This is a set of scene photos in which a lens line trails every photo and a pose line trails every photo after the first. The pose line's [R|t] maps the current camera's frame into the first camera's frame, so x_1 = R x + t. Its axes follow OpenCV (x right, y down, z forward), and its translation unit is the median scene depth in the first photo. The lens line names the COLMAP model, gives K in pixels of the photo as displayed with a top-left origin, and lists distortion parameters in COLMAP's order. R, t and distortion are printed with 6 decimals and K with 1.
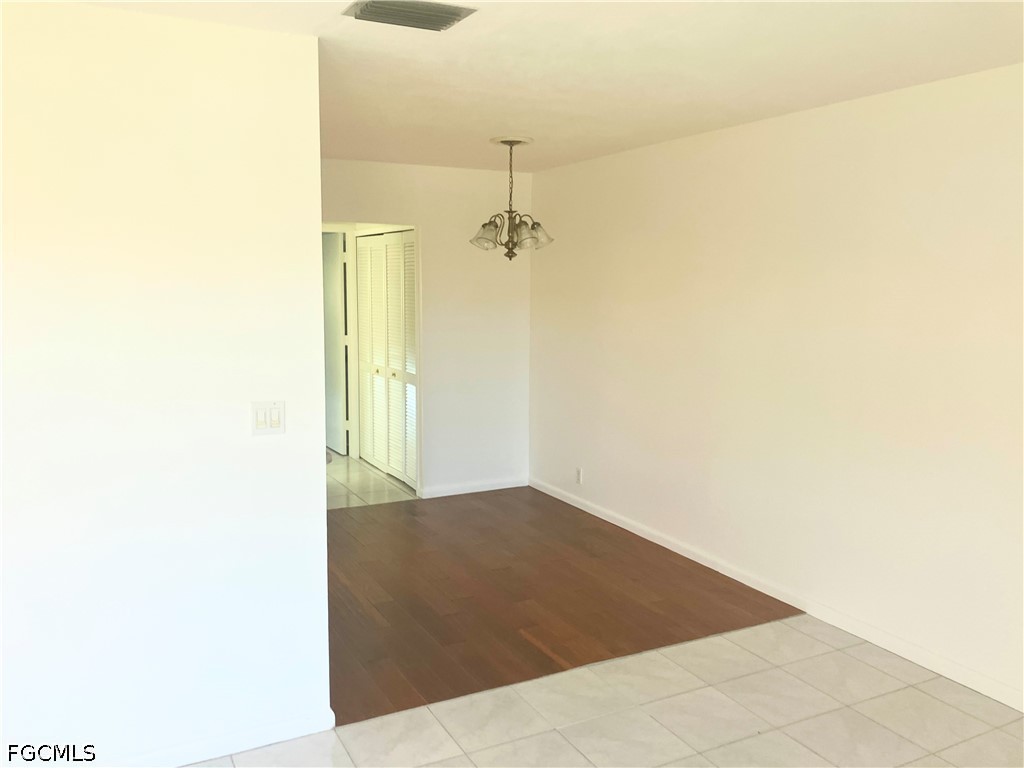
lens RADIAL K [[842.6, 0, 511.5], [0, 842.6, 384.6], [0, 0, 1]] dist [0.017228, -0.007209]
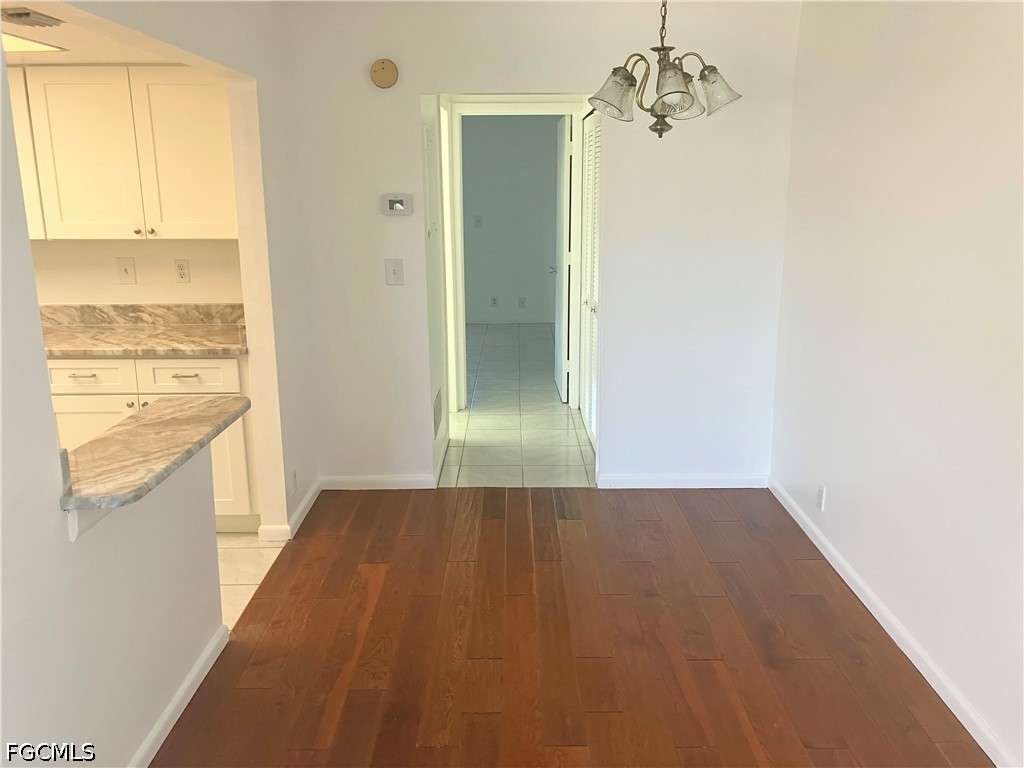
lens RADIAL K [[842.6, 0, 508.2], [0, 842.6, 359.7], [0, 0, 1]] dist [0.017228, -0.007209]
pose [[0.879108, 0.090808, -0.467891, 0.190547], [-0.050163, 0.993858, 0.098639, -0.048580], [0.473975, -0.063244, 0.878264, 0.436576]]
